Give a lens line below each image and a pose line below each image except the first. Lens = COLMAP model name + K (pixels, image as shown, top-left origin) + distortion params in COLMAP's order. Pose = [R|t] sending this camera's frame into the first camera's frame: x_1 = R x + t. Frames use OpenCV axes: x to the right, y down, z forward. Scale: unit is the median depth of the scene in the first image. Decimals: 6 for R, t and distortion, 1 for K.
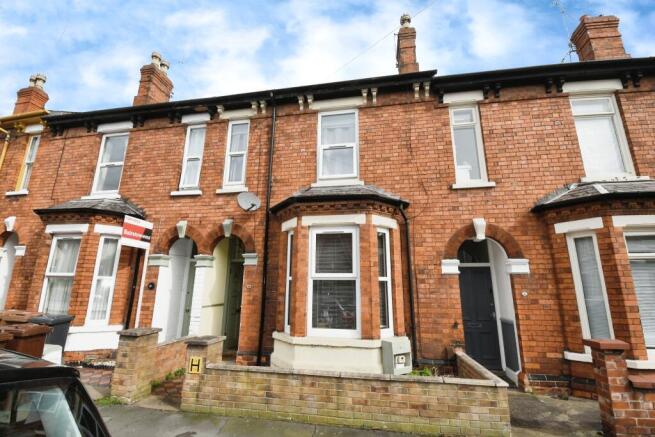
lens RADIAL K [[297.0, 0, 348.4], [0, 297.0, 175.8], [0, 0, 1]] dist [-0.005943, -0.002838]
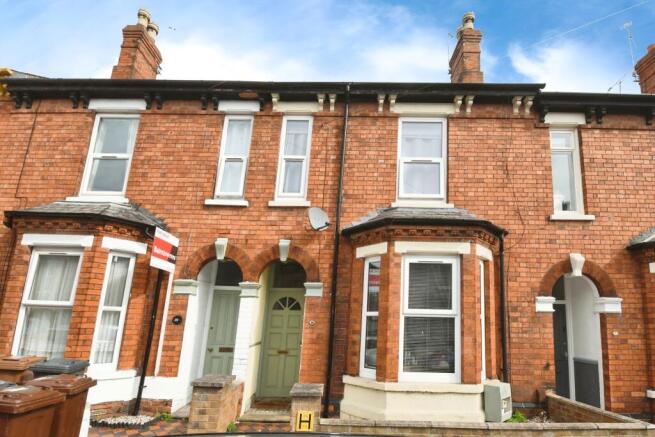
lens RADIAL K [[336.3, 0, 320.4], [0, 336.3, 213.3], [0, 0, 1]] dist [0.000222, -0.011008]
pose [[0.984122, 0.065982, 0.164773, -0.478290], [-0.075803, 0.995657, 0.054039, 0.020926], [-0.160492, -0.065672, 0.984850, 0.098835]]
